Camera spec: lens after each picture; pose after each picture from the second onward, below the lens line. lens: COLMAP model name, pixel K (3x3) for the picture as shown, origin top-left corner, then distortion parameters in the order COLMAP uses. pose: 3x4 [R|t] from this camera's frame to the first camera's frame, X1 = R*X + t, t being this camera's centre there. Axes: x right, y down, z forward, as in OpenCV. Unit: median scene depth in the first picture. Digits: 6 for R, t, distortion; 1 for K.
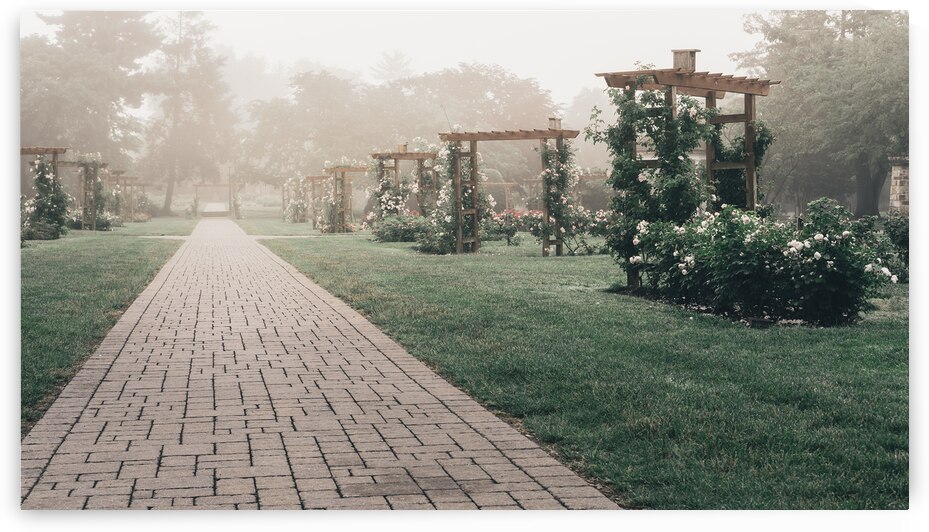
lens RADIAL K [[1394.6, 0, 464.4], [0, 1394.6, 266.0], [0, 0, 1]] dist [0.004334, 0.000000]
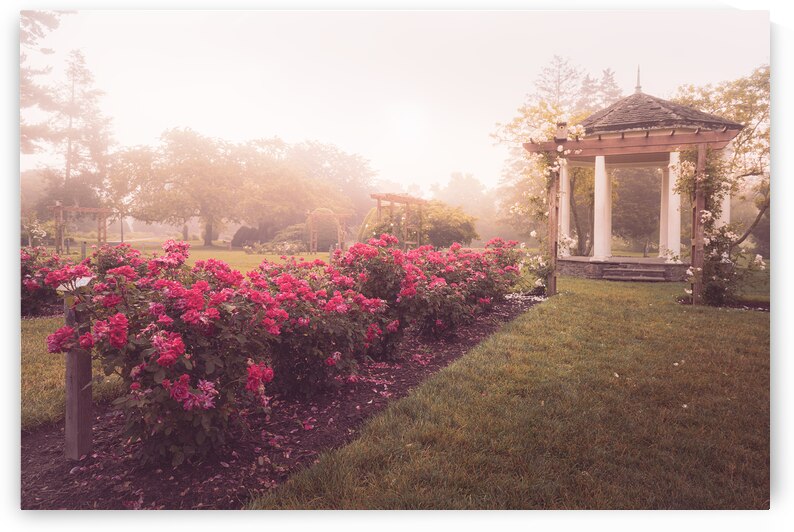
lens RADIAL K [[551.1, 0, 396.8], [0, 551.1, 263.7], [0, 0, 1]] dist [-0.001036, -0.000451]
pose [[0.990062, 0.019860, 0.139220, 0.013901], [-0.017886, 0.999721, -0.015417, -0.016680], [-0.139488, 0.012774, 0.990141, 0.478545]]
